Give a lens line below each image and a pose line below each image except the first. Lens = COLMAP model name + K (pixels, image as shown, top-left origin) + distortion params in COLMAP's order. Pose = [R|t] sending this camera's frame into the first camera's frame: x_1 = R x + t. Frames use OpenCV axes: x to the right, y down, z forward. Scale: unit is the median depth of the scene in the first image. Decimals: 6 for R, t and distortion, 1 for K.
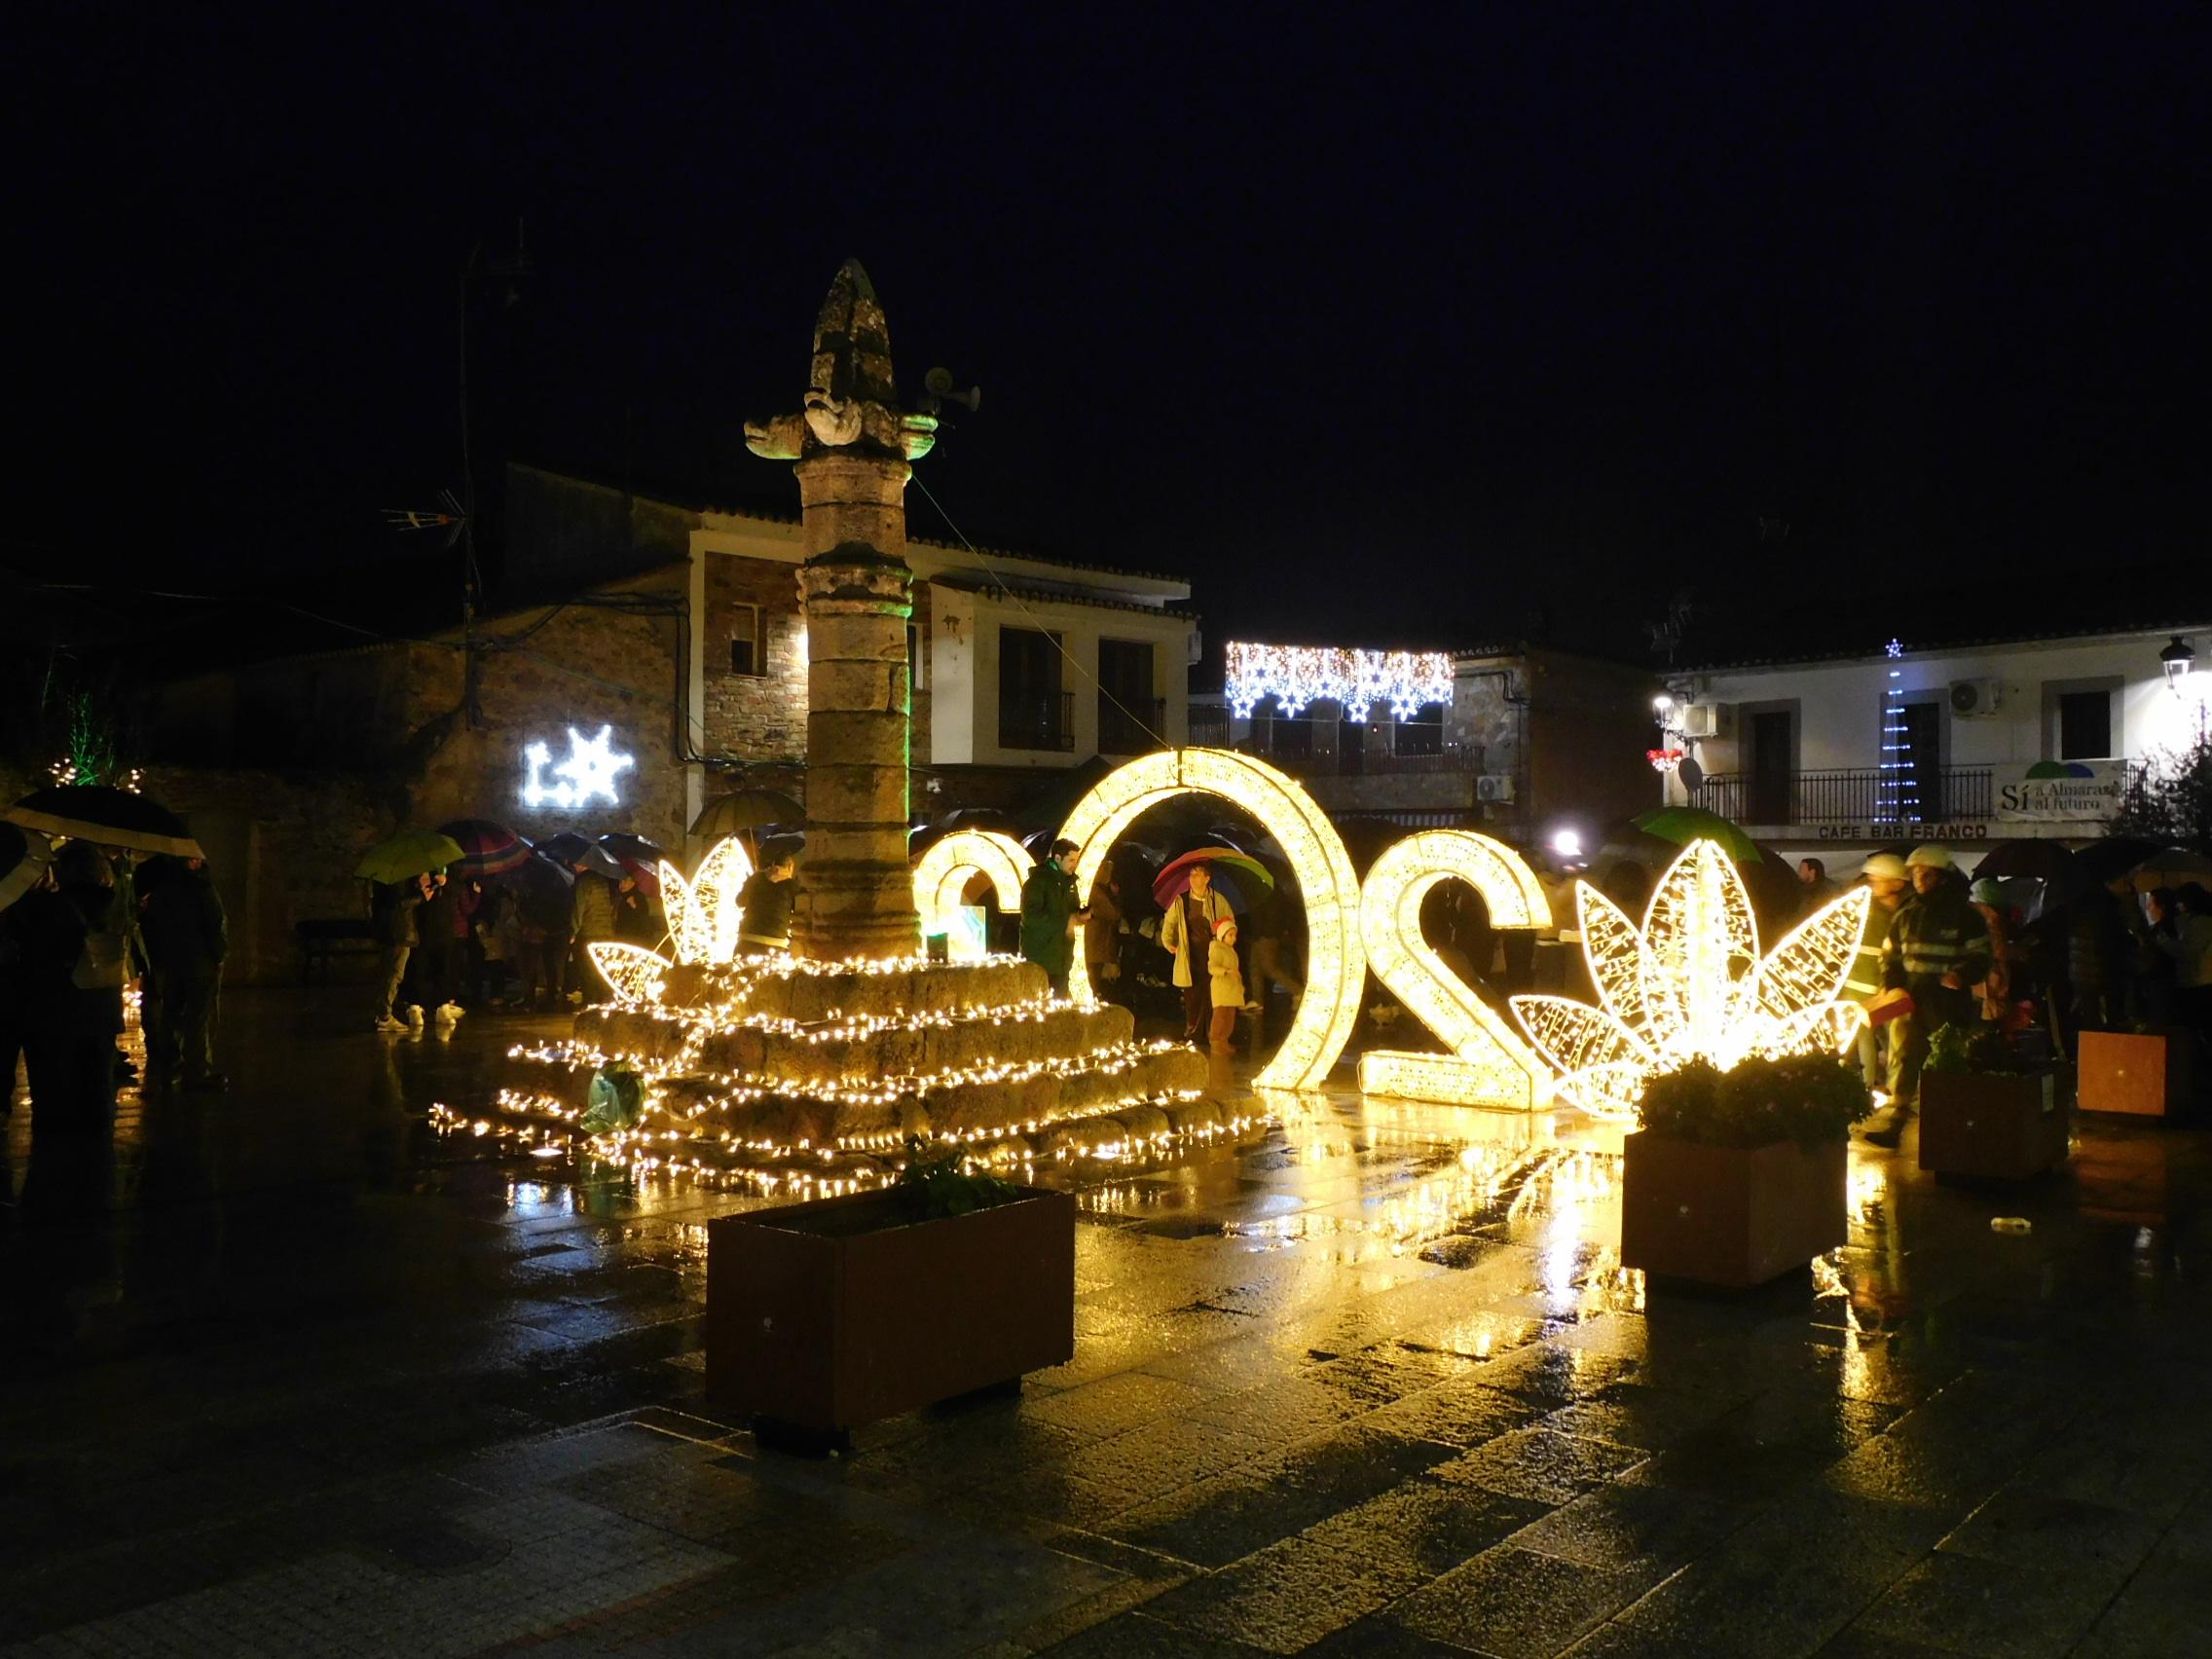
lens RADIAL K [[1924.0, 0, 1132.7], [0, 1924.0, 858.2], [0, 0, 1]] dist [-0.002137, -0.013867]
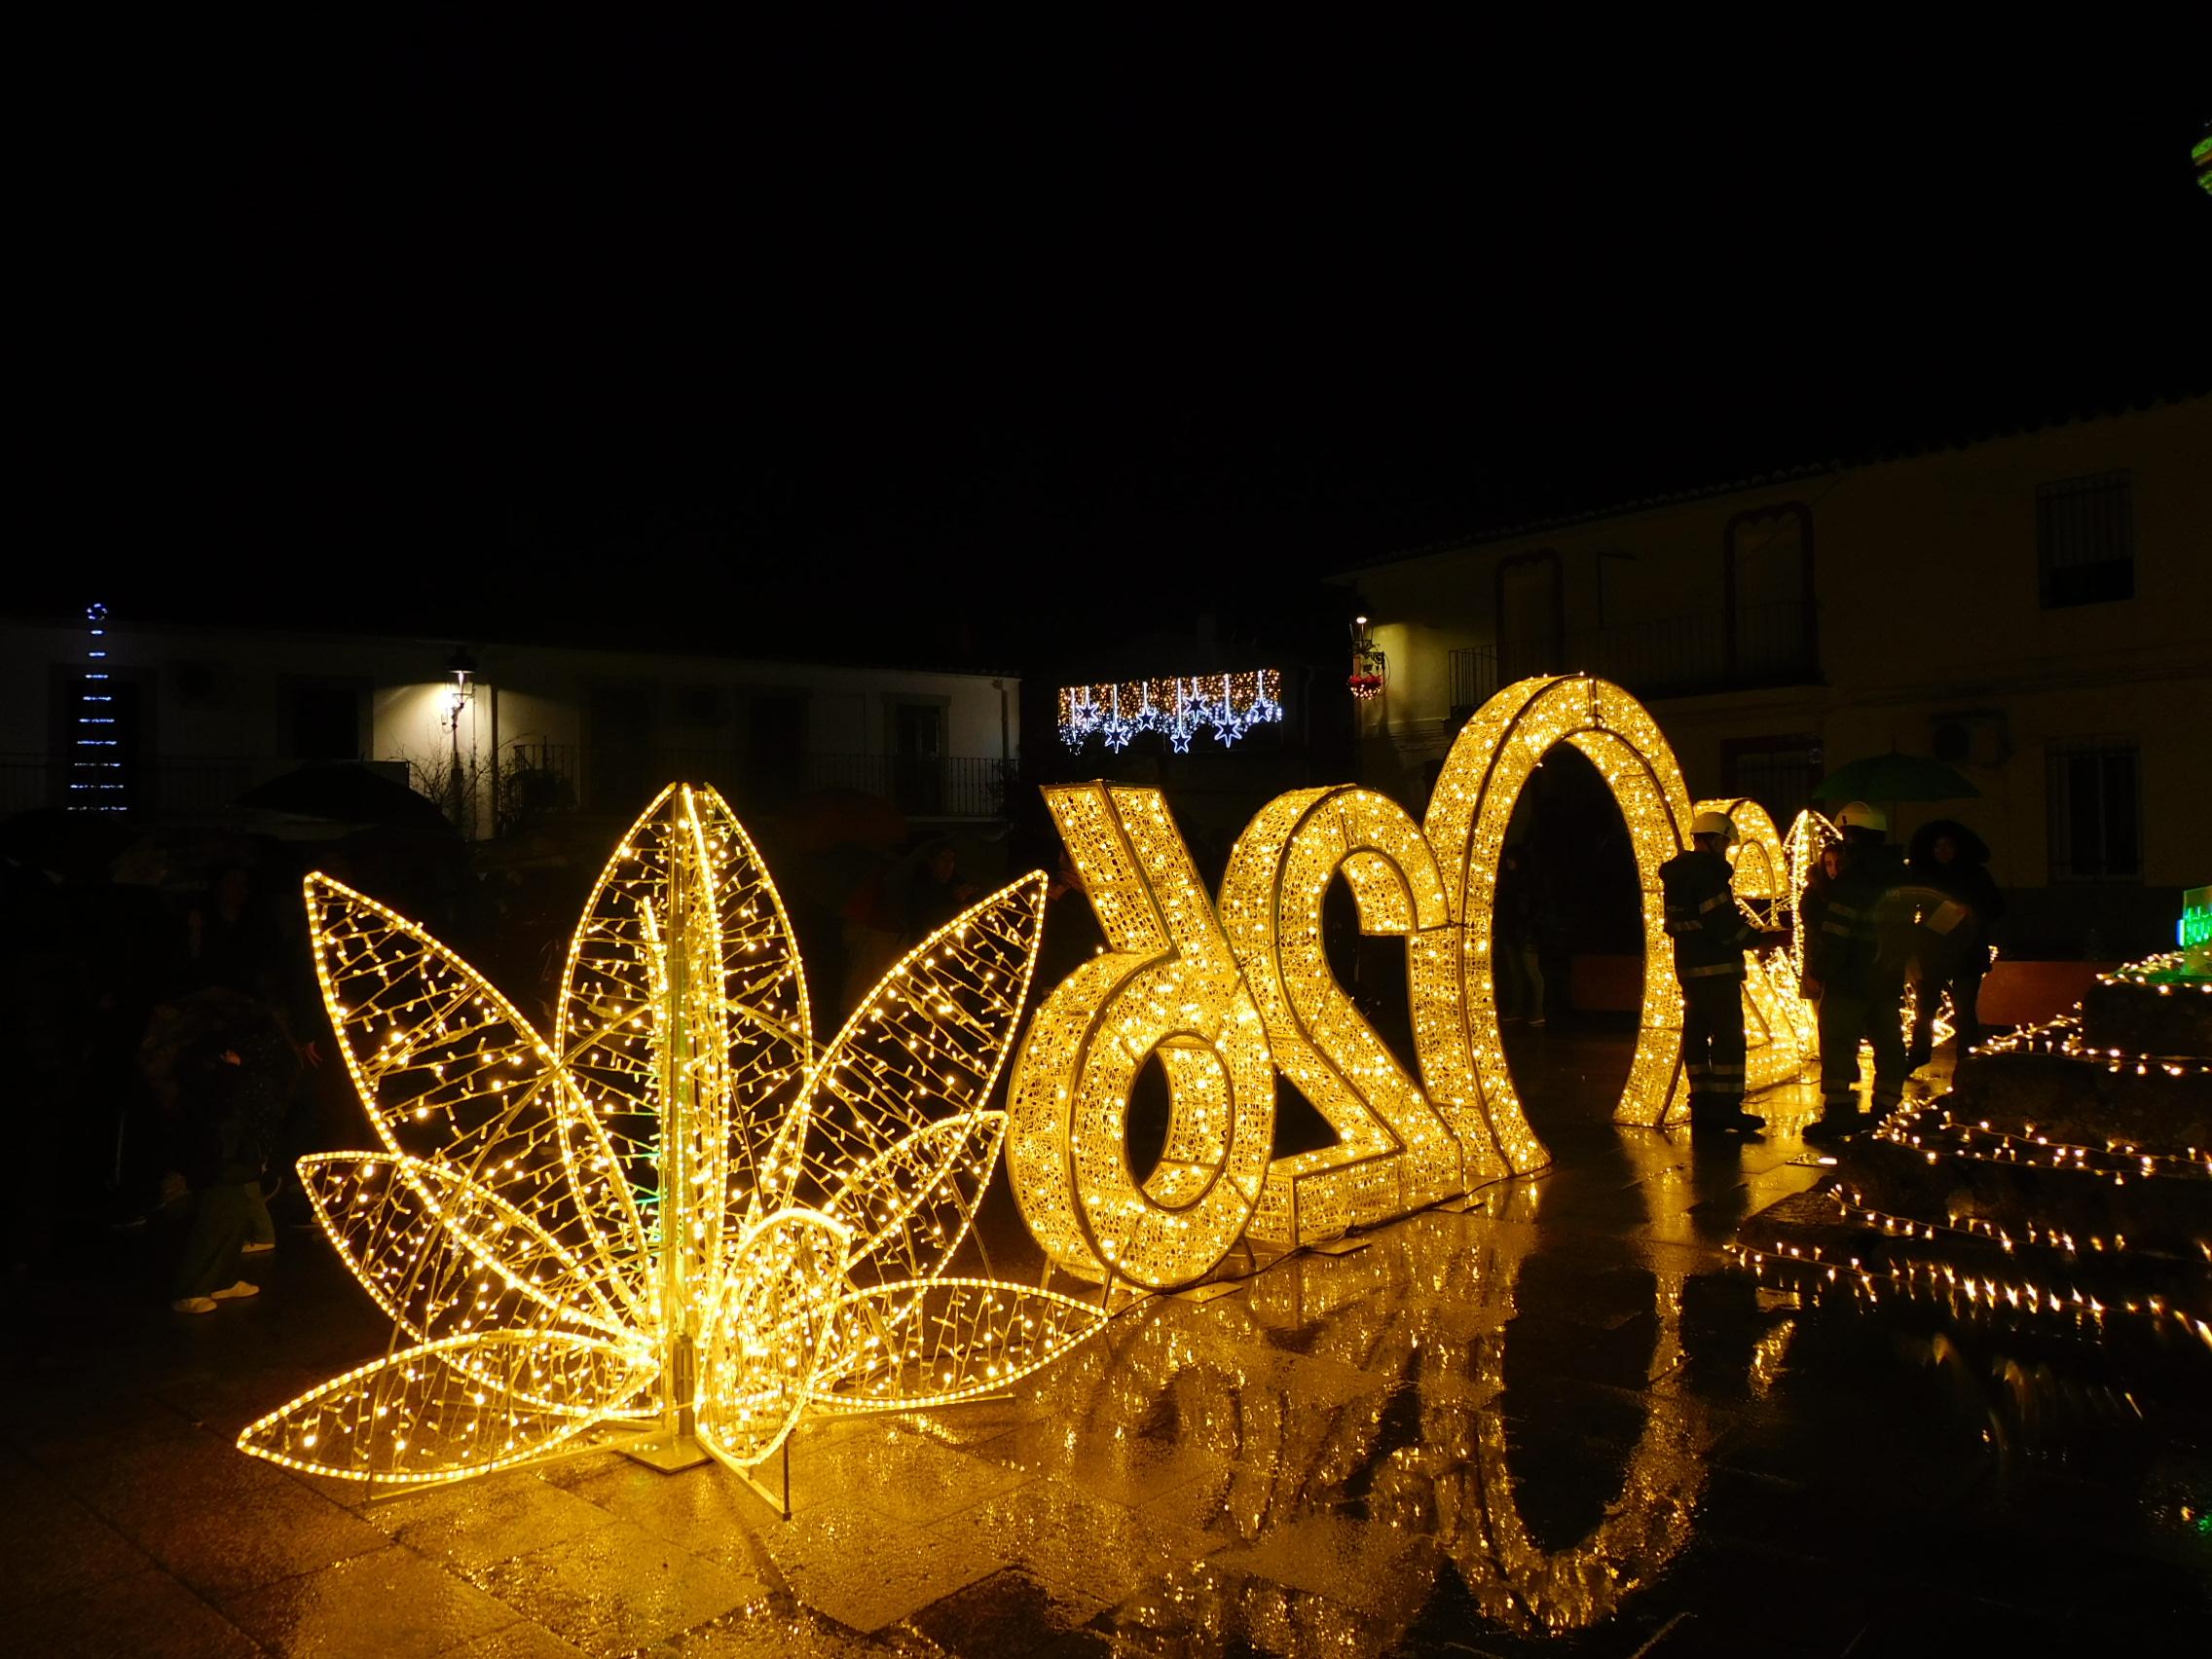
lens RADIAL K [[1561.5, 0, 1120.3], [0, 1561.5, 822.9], [0, 0, 1]] dist [0.000740, -0.005544]
pose [[0.021705, 0.015116, 0.999650, -0.293731], [0.022199, 0.999632, -0.015598, 0.001031], [-0.999518, 0.022530, 0.021362, 0.626028]]
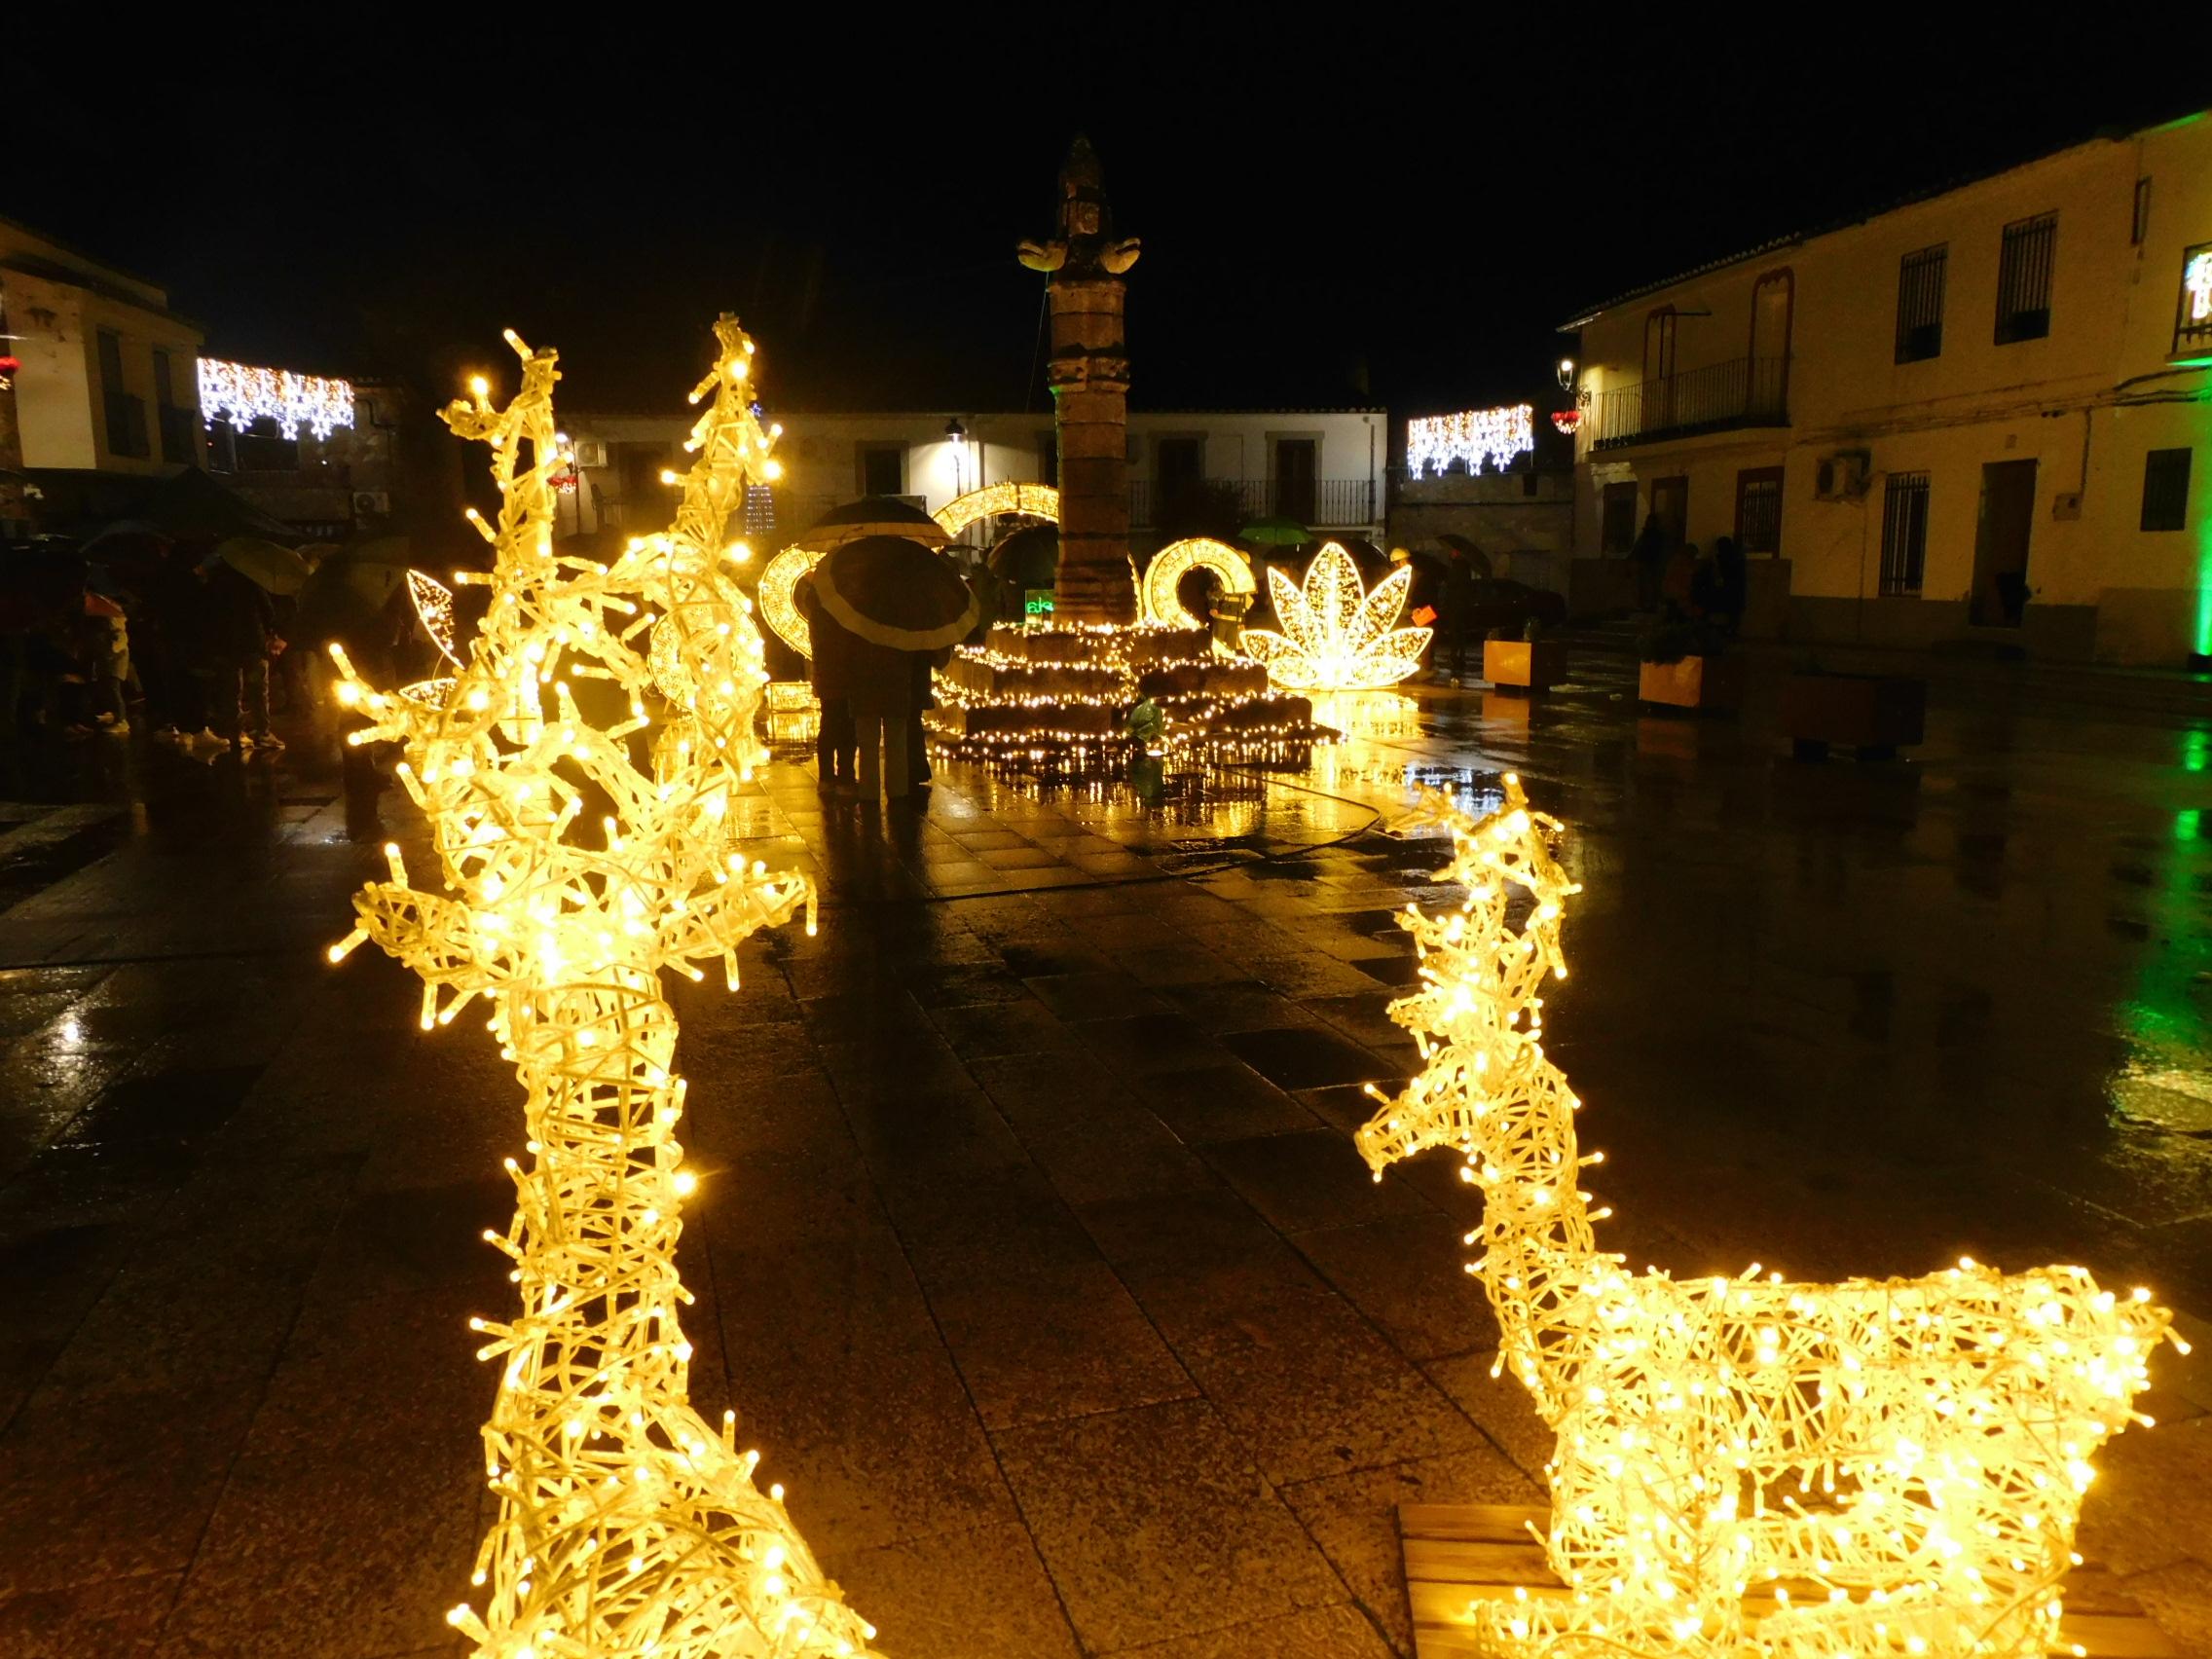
lens RADIAL K [[1561.5, 0, 1120.3], [0, 1561.5, 822.9], [0, 0, 1]] dist [0.000740, -0.005544]
pose [[0.547968, -0.149721, 0.822991, -0.520504], [0.012613, 0.985219, 0.170836, -0.001720], [-0.836404, -0.083232, 0.541757, 0.134692]]
